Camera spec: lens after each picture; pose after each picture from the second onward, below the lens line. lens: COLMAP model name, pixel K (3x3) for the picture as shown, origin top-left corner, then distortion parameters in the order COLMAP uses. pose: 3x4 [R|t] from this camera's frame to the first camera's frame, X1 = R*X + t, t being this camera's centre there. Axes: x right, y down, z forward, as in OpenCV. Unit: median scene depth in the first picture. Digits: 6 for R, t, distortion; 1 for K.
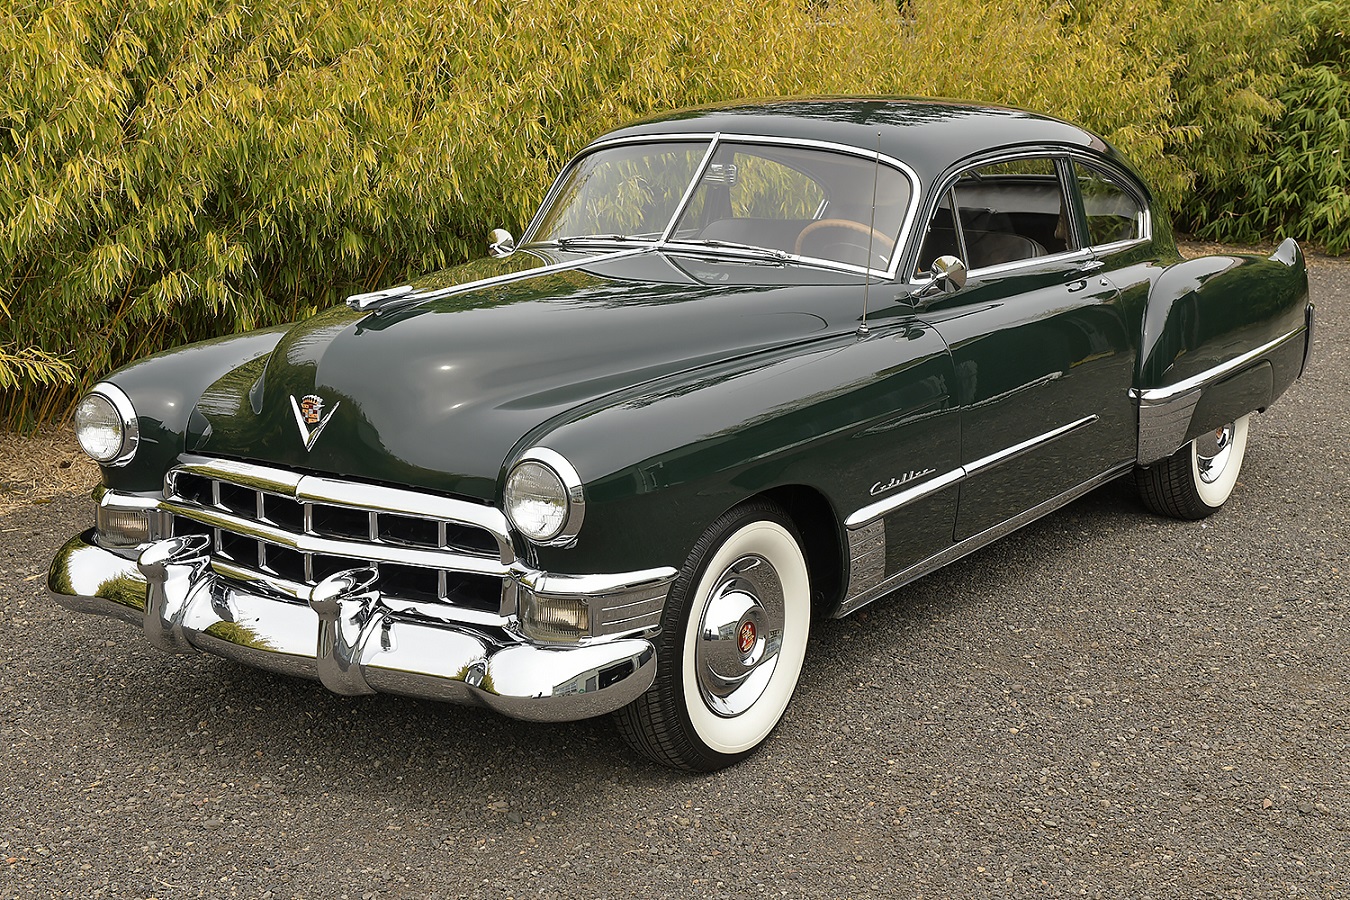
lens RADIAL K [[1961.1, 0, 680.8], [0, 1961.1, 441.7], [0, 0, 1]] dist [0.108046, 0.000000]
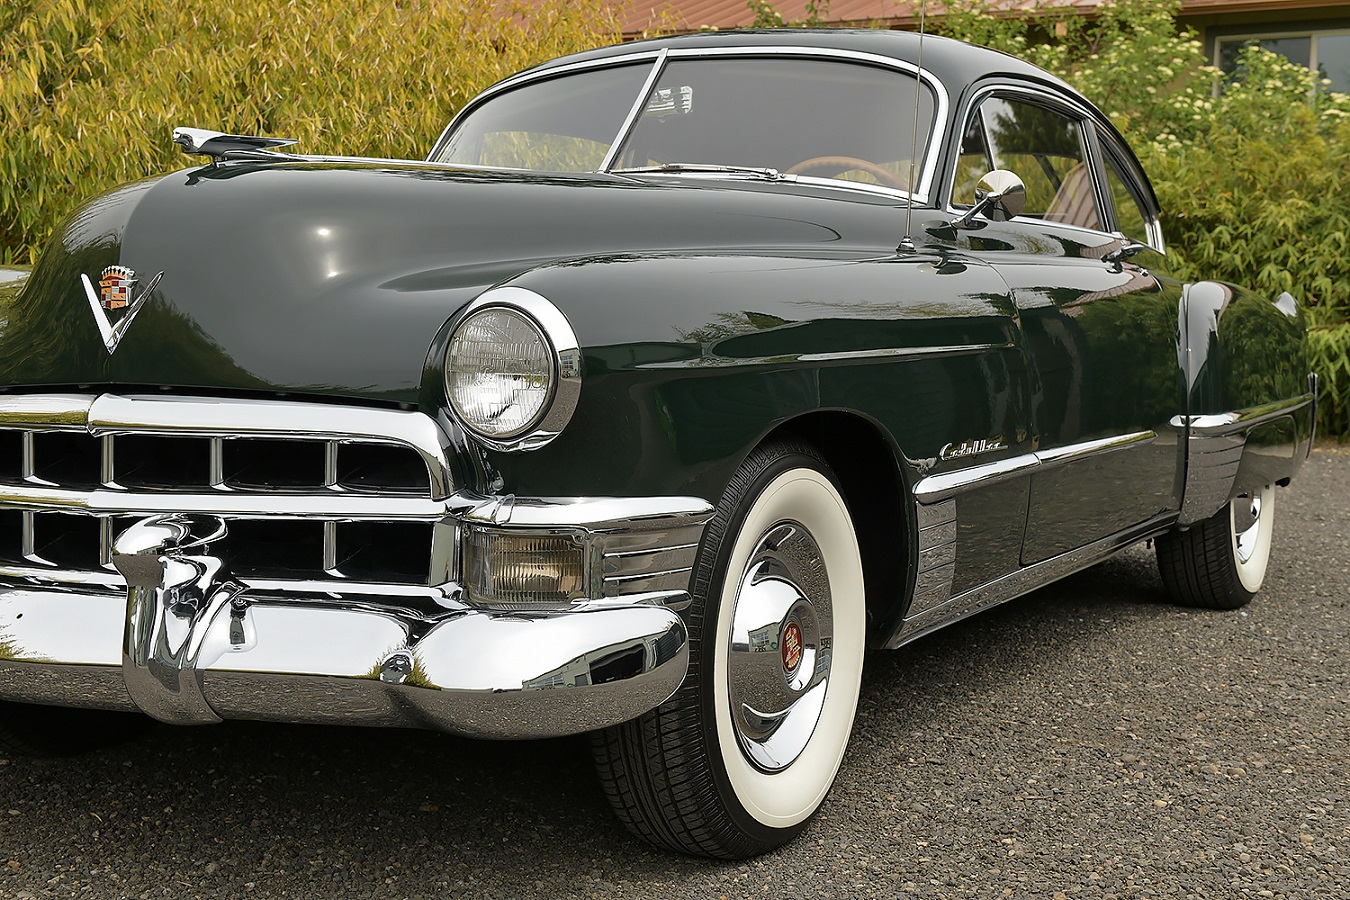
lens RADIAL K [[1961.1, 0, 679.2], [0, 1961.1, 424.9], [0, 0, 1]] dist [0.108046, 0.000000]
pose [[0.993896, -0.008522, 0.109990, -0.069118], [0.024932, 0.988568, -0.148697, 0.113063], [-0.107466, 0.150532, 0.982747, 0.320322]]
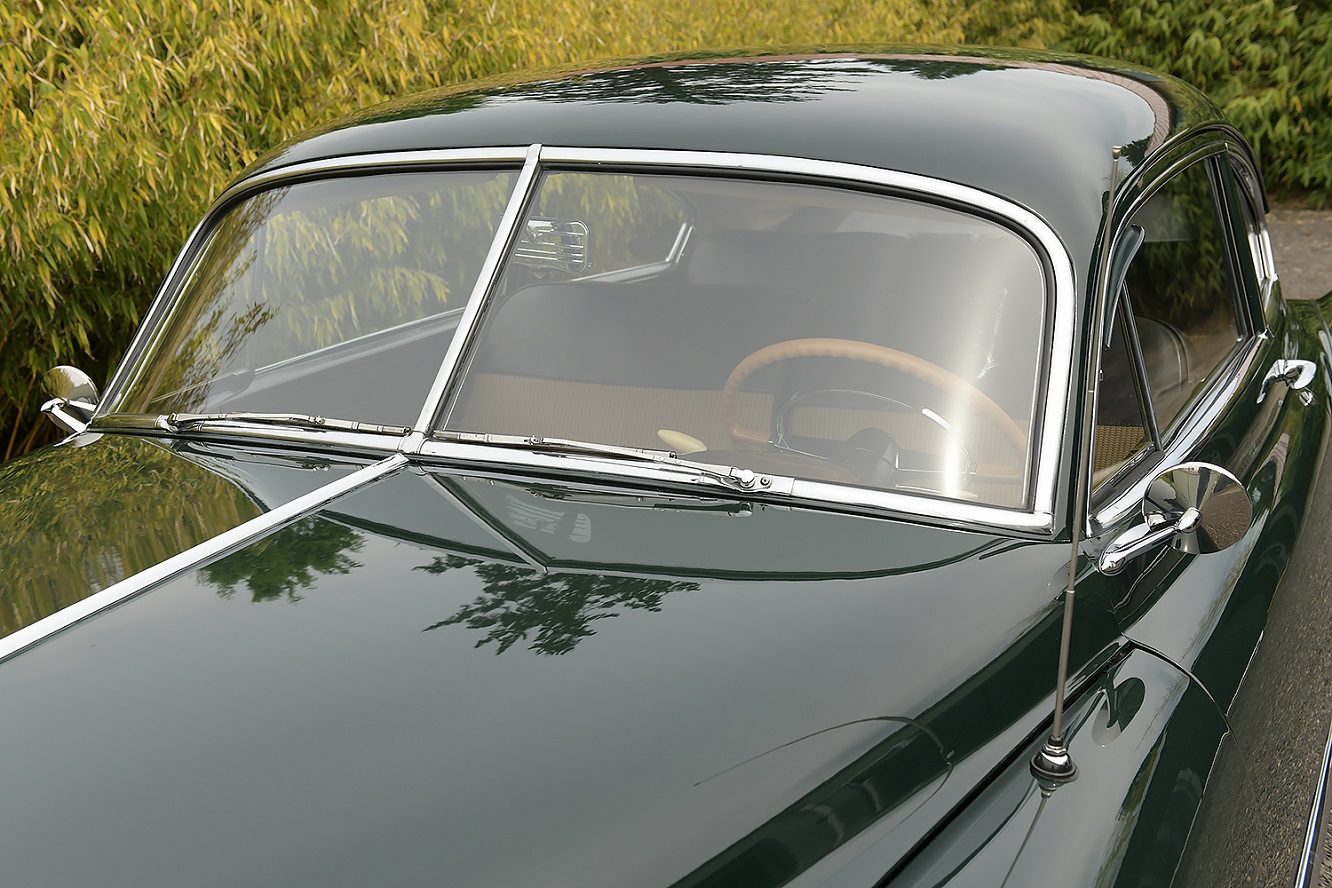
lens RADIAL K [[1581.9, 0, 656.1], [0, 1581.9, 433.8], [0, 0, 1]] dist [0.076058, 0.000000]
pose [[0.991257, -0.068762, 0.112611, 0.002039], [0.062765, 0.996458, 0.055960, -0.130252], [-0.116060, -0.048403, 0.992062, 0.757755]]
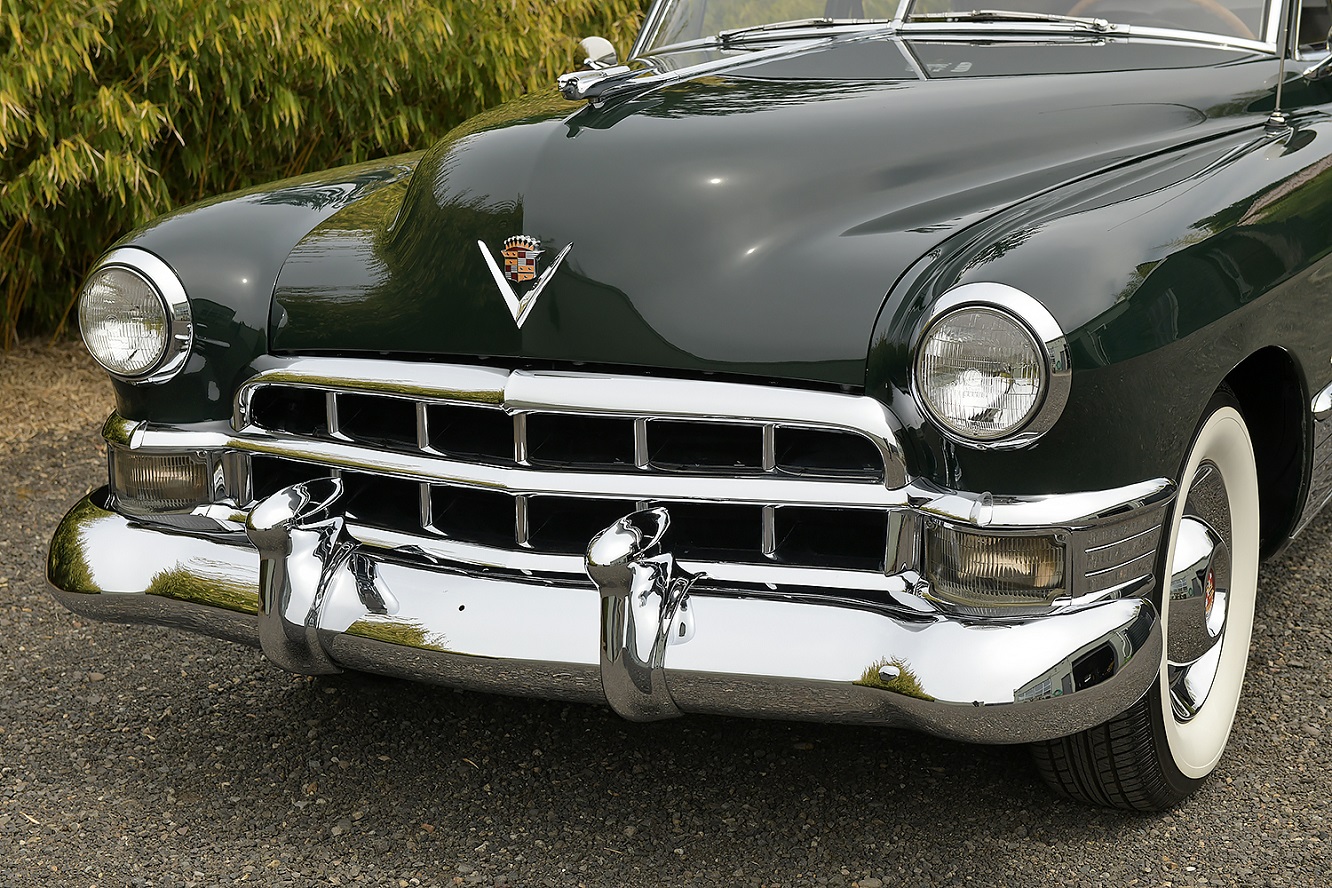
lens RADIAL K [[2251.1, 0, 664.5], [0, 2251.1, 451.2], [0, 0, 1]] dist [0.132741, 0.000000]
pose [[0.993283, -0.055853, 0.101336, -0.193922], [0.054658, 0.998399, 0.014529, 0.031257], [-0.101985, -0.008893, 0.994746, 0.270014]]
